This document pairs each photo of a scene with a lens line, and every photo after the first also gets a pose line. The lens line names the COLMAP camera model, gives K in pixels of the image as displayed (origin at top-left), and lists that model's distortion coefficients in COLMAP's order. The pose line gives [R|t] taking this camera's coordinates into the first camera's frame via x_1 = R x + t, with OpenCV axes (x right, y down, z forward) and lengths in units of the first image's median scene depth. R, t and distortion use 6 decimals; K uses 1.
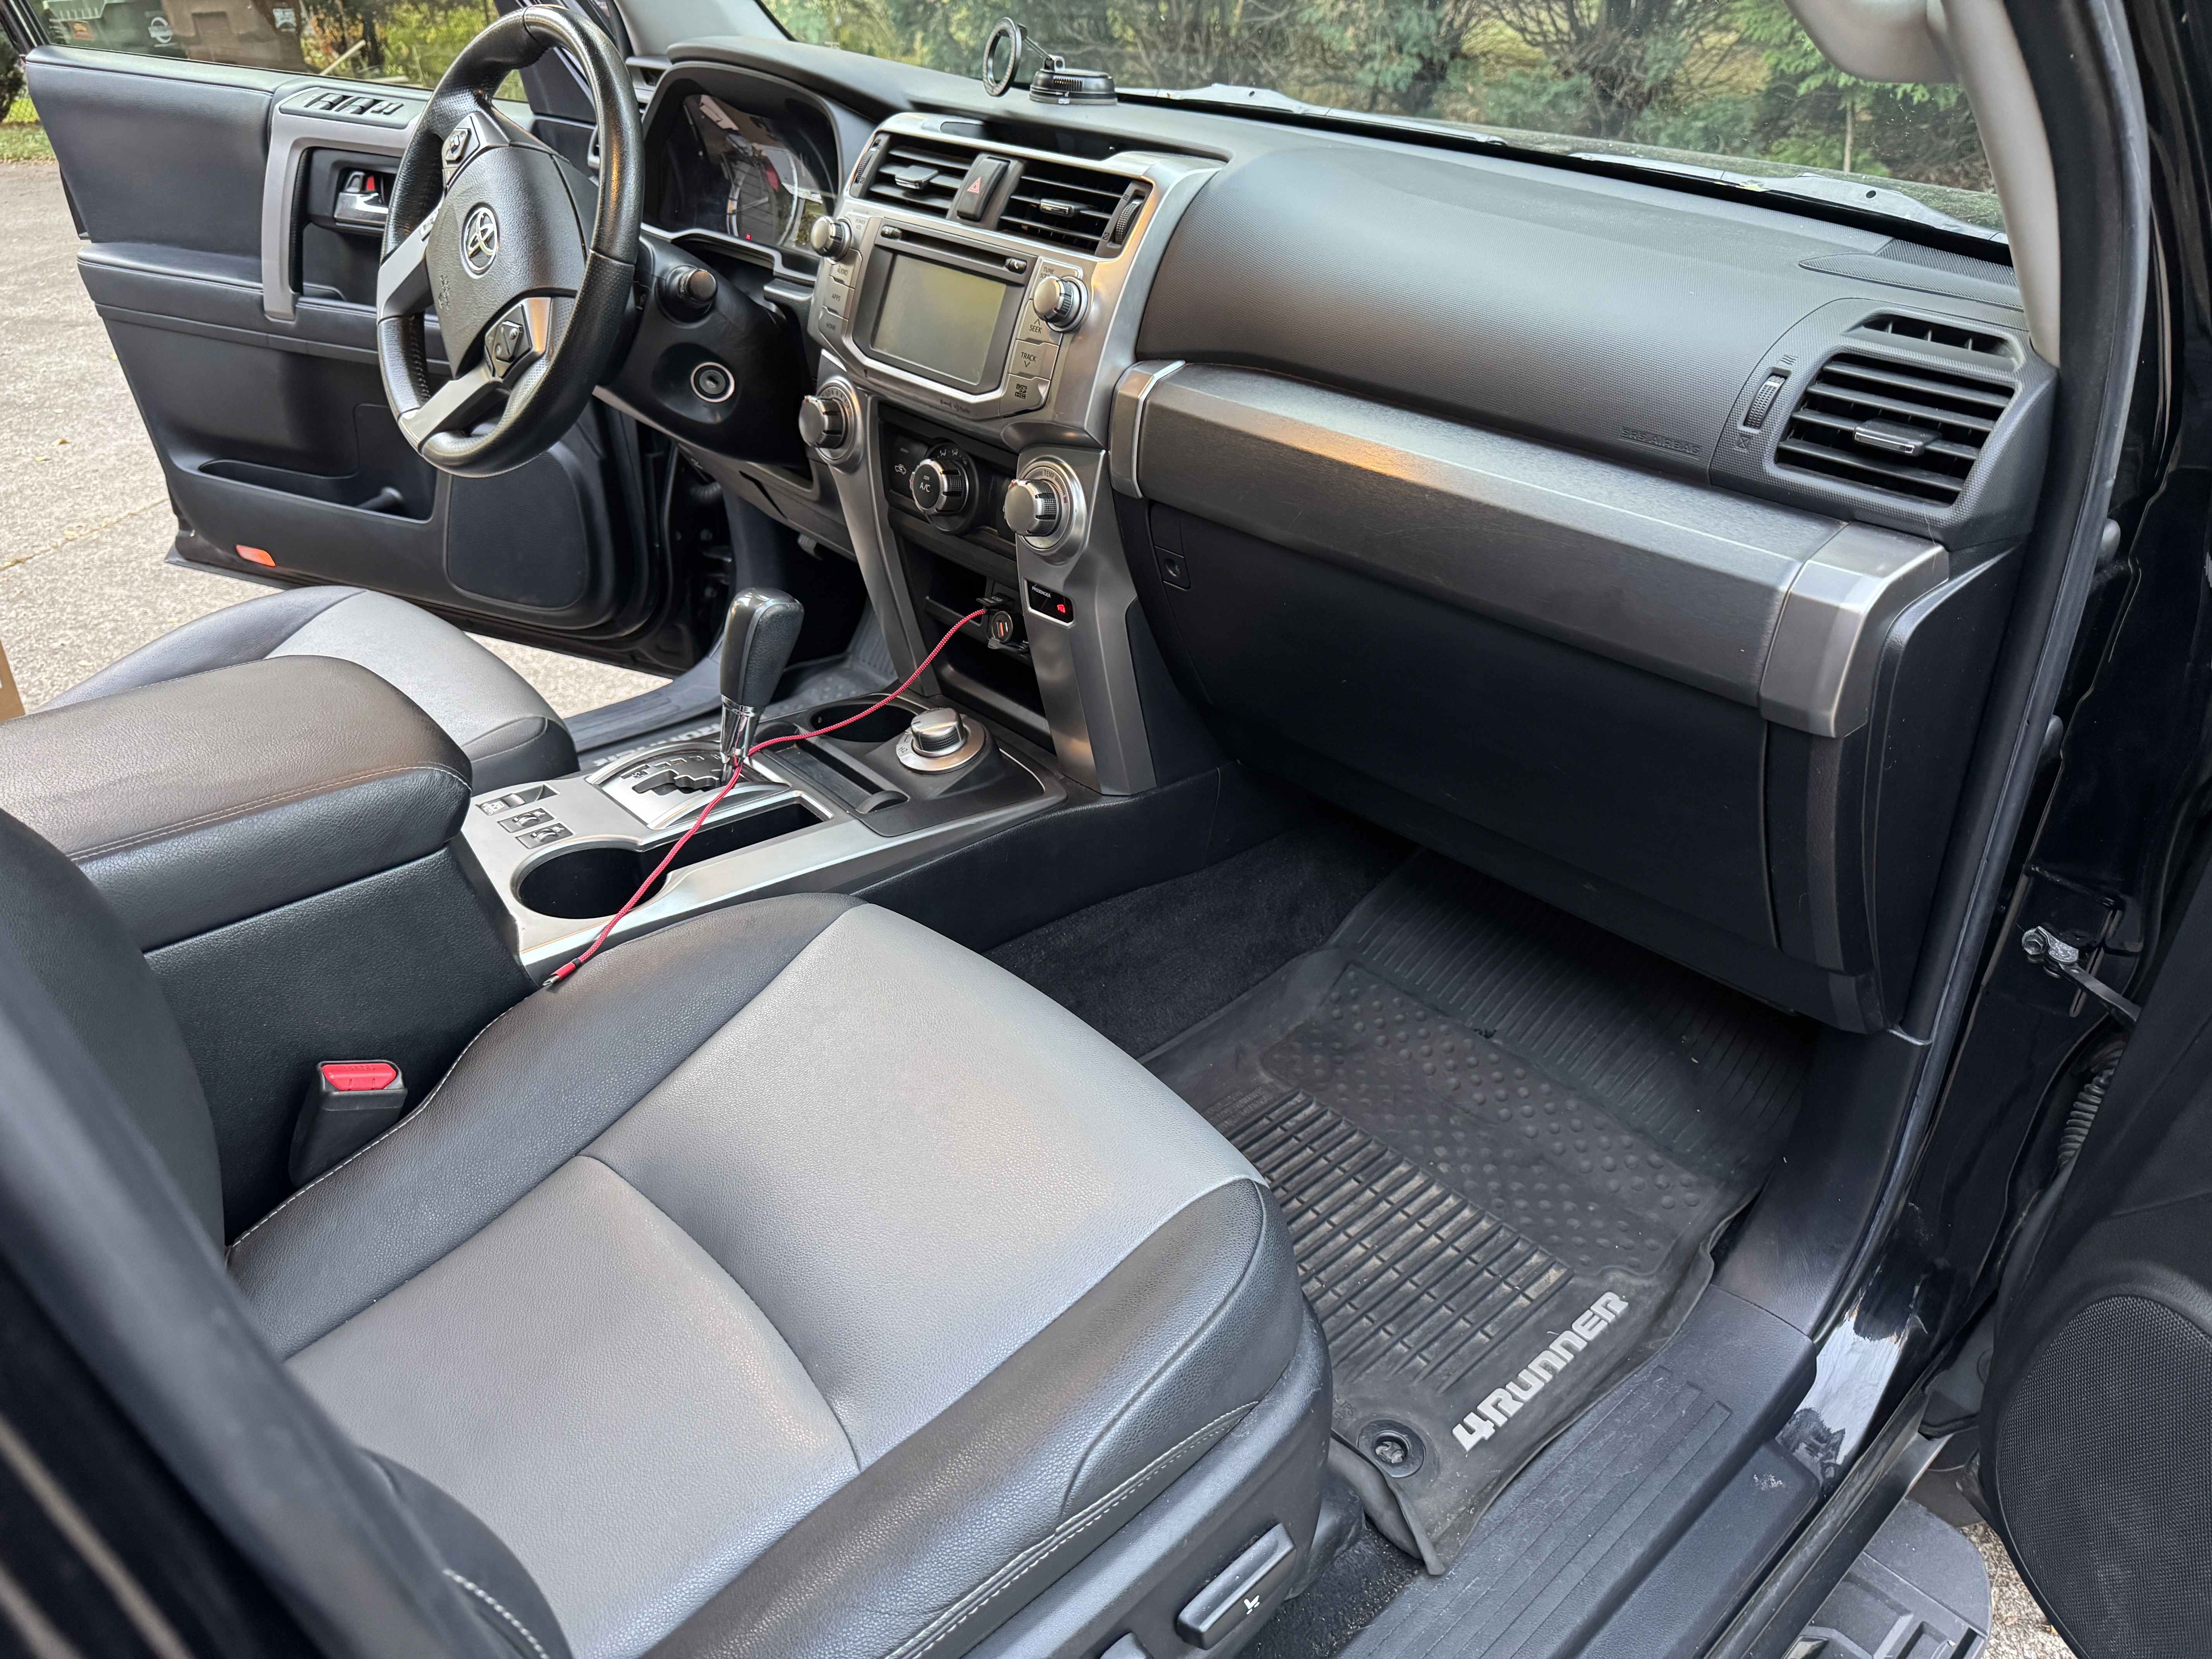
lens RADIAL K [[1522.1, 0, 1106.0], [0, 1522.1, 829.5], [0, 0, 1]] dist [-0.008289, 0.001861]
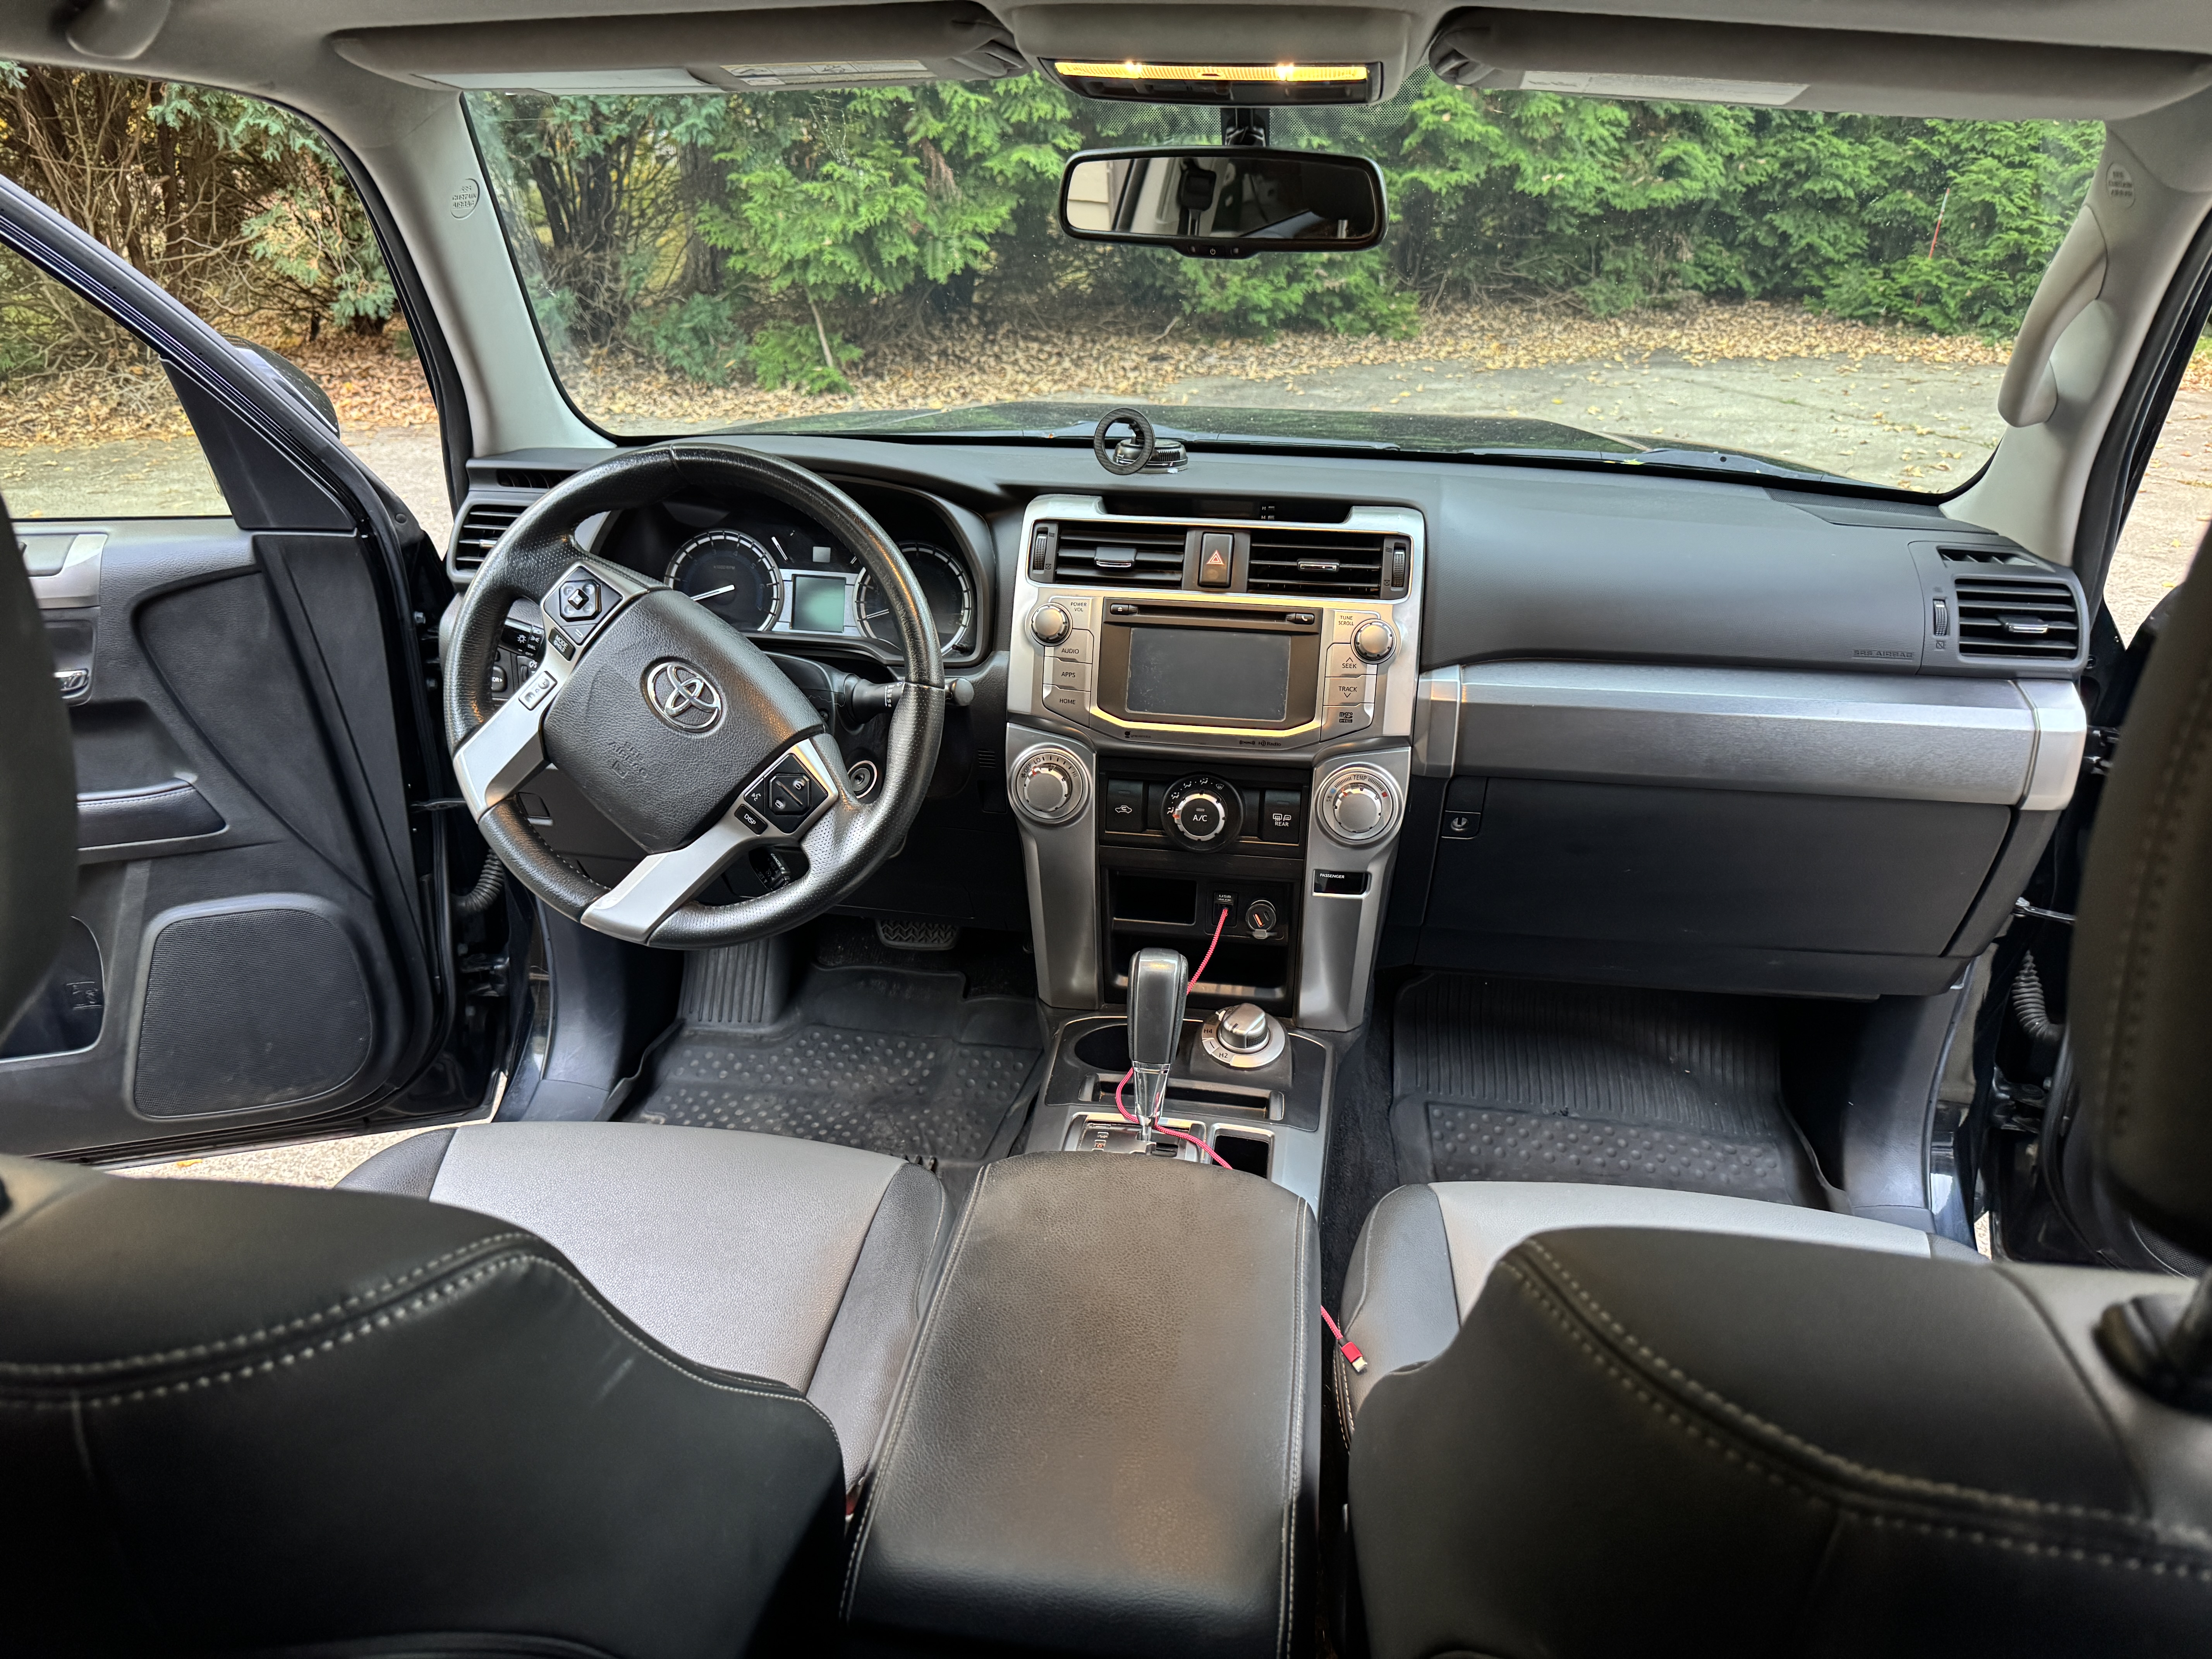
lens RADIAL K [[1569.3, 0, 1106.0], [0, 1569.3, 829.5], [0, 0, 1]] dist [0.024247, -0.001590]
pose [[0.779023, -0.267035, 0.567288, -0.828125], [0.330659, 0.943699, -0.009854, -0.229328], [-0.532718, 0.195255, 0.823461, 0.094035]]
